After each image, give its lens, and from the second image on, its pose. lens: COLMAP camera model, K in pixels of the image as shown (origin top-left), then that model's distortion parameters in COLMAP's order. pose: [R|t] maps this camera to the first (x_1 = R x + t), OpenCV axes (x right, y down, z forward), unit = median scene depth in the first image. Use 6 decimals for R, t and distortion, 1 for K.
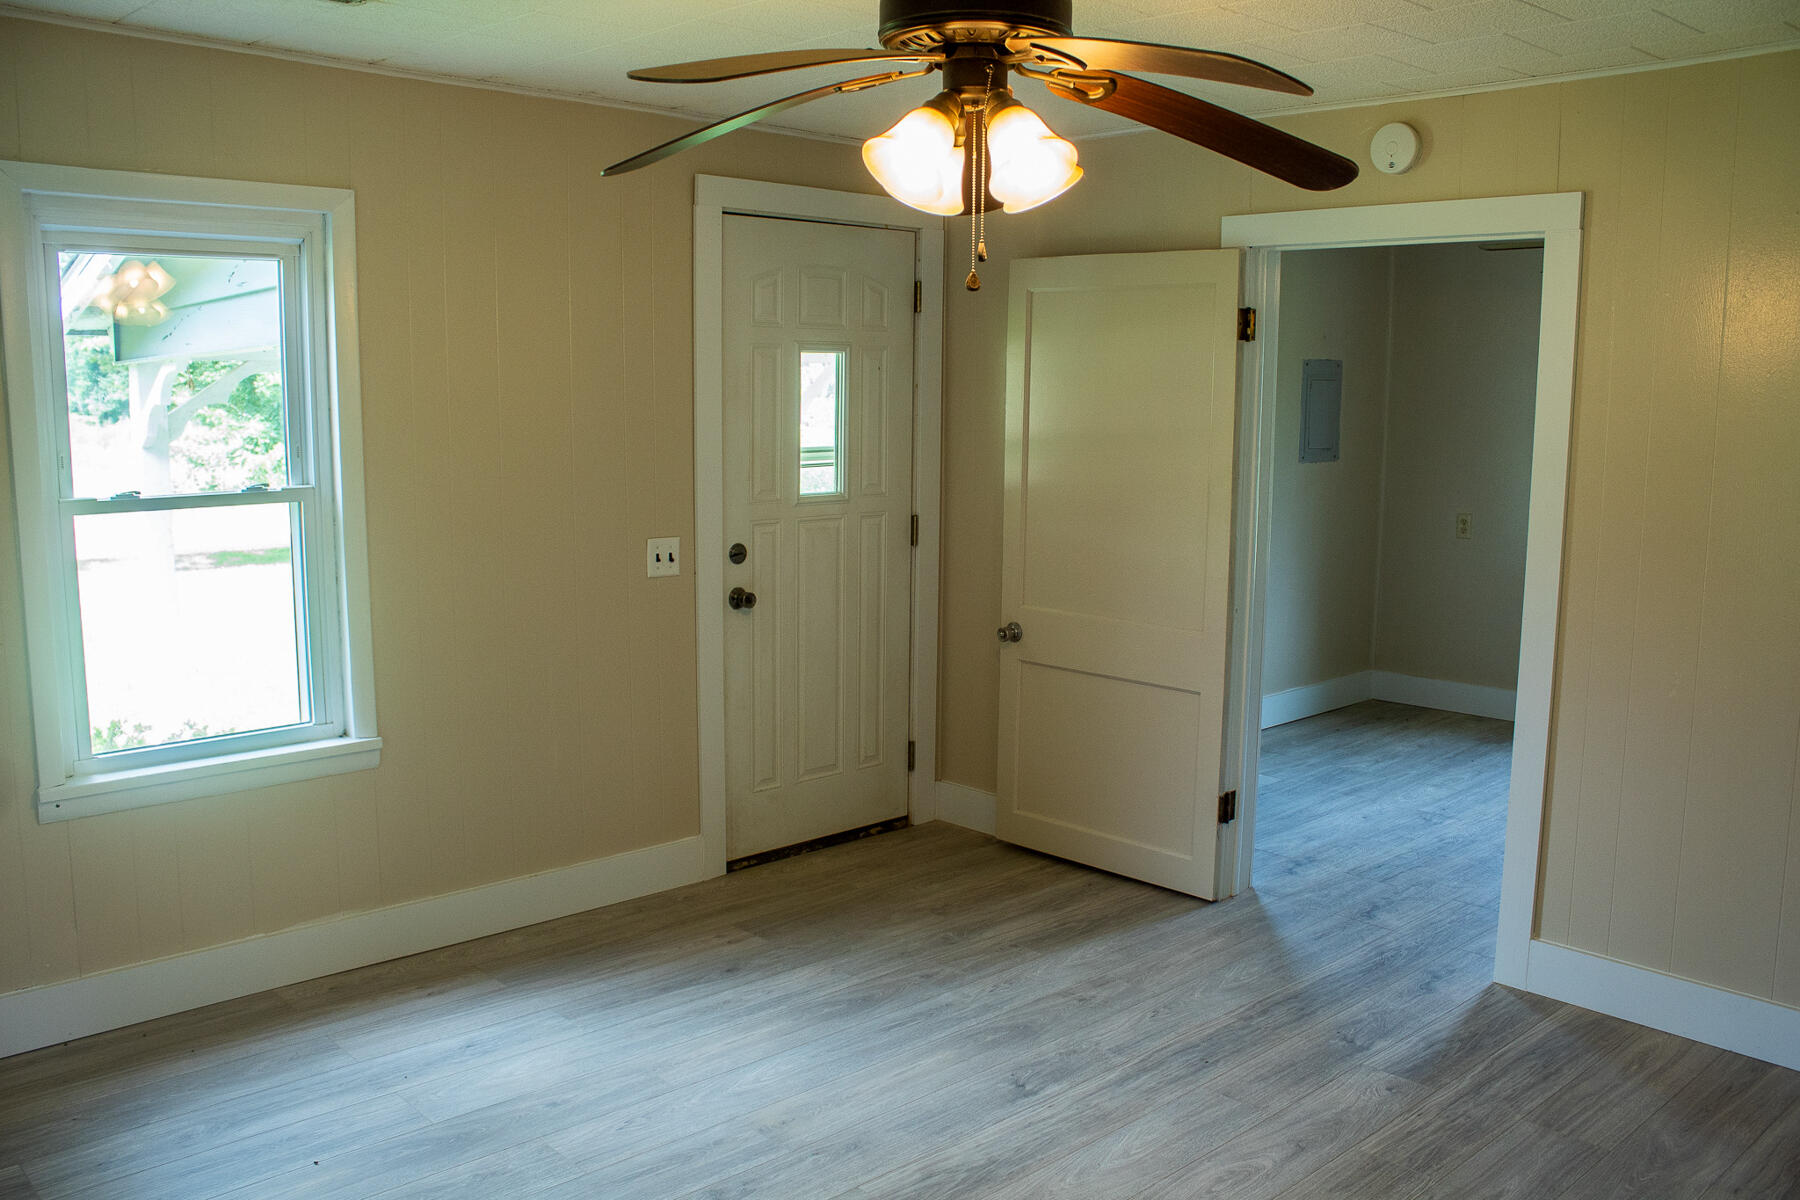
lens RADIAL K [[1503.1, 0, 890.3], [0, 1503.1, 598.8], [0, 0, 1]] dist [-0.156217, 0.132685]
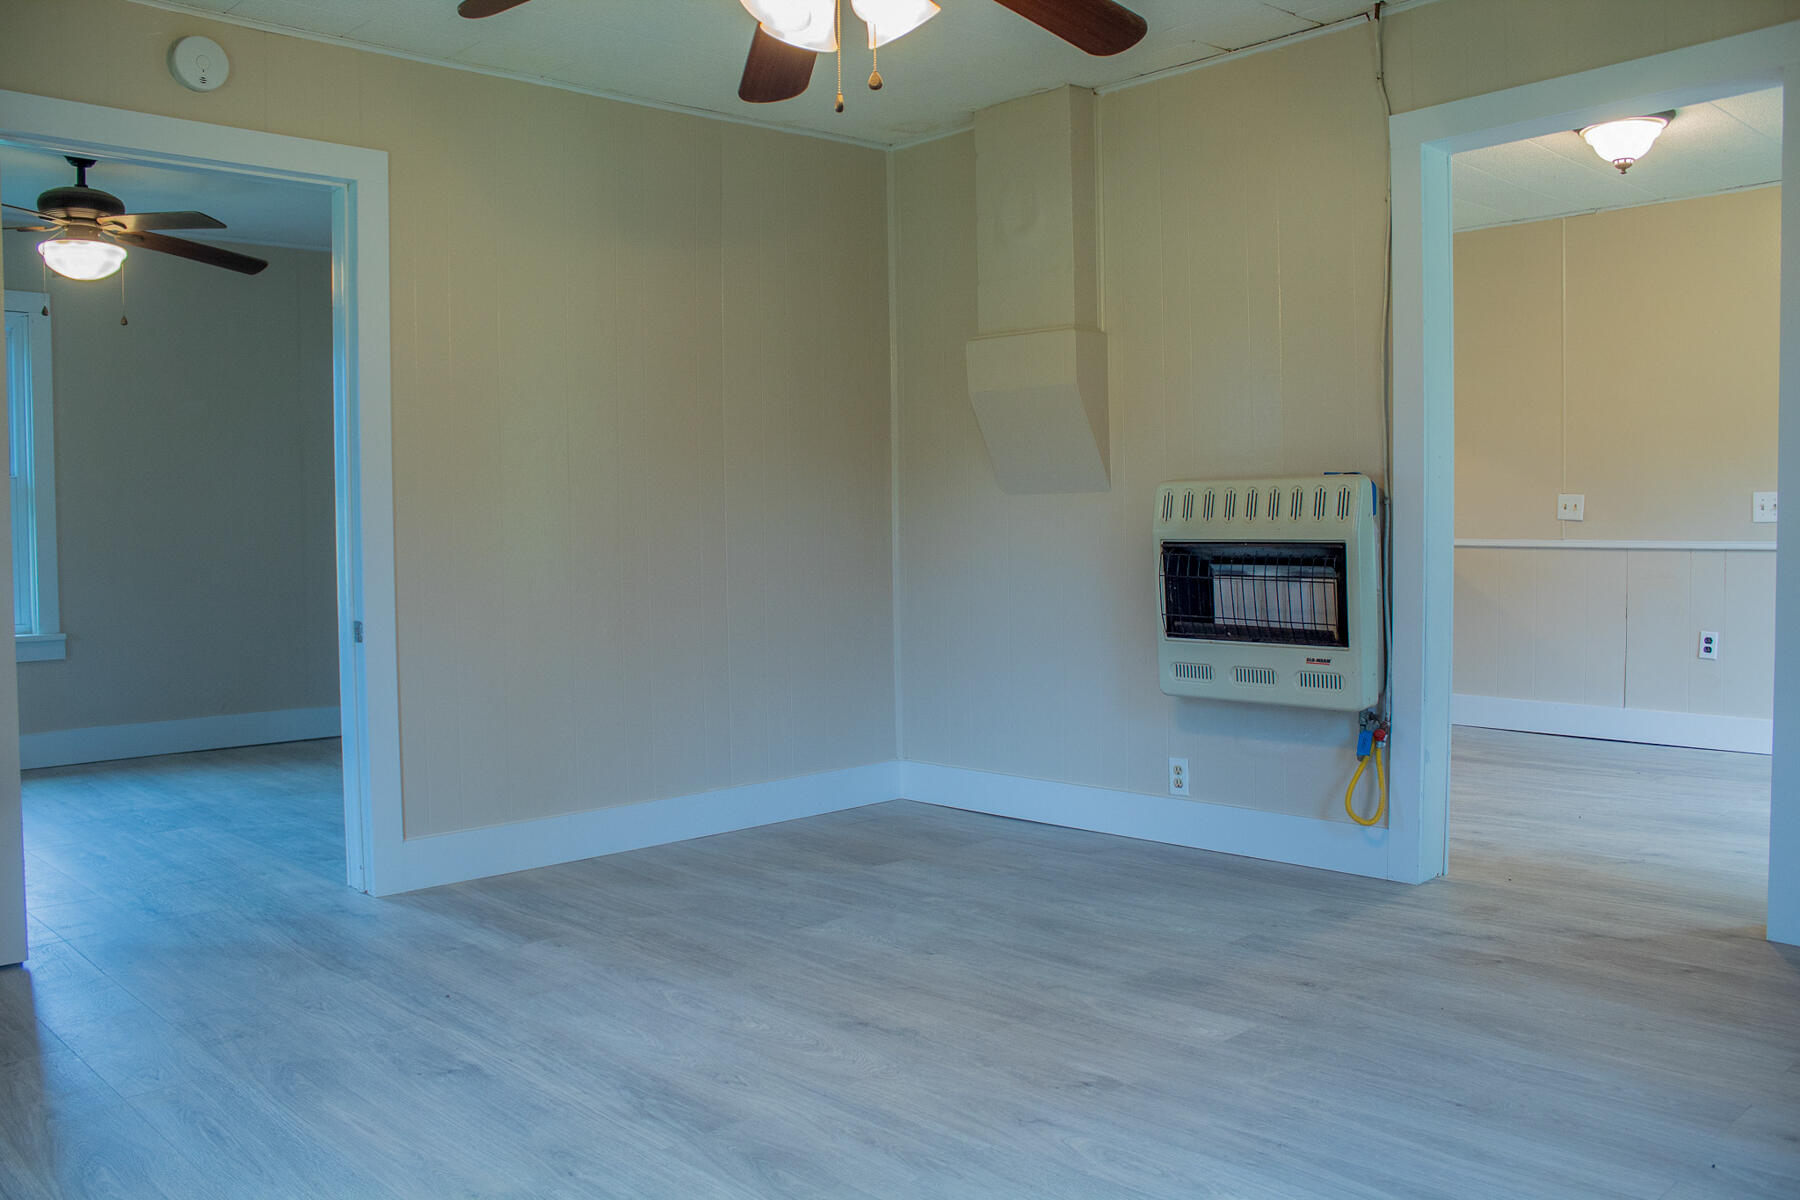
lens RADIAL K [[1483.5, 0, 900.0], [0, 1483.5, 600.0], [0, 0, 1]] dist [-0.152331, 0.124450]
pose [[-0.022707, -0.058212, 0.998046, -0.534098], [0.153797, 0.986217, 0.061021, 0.043460], [-0.987842, 0.154882, -0.013441, 0.540759]]
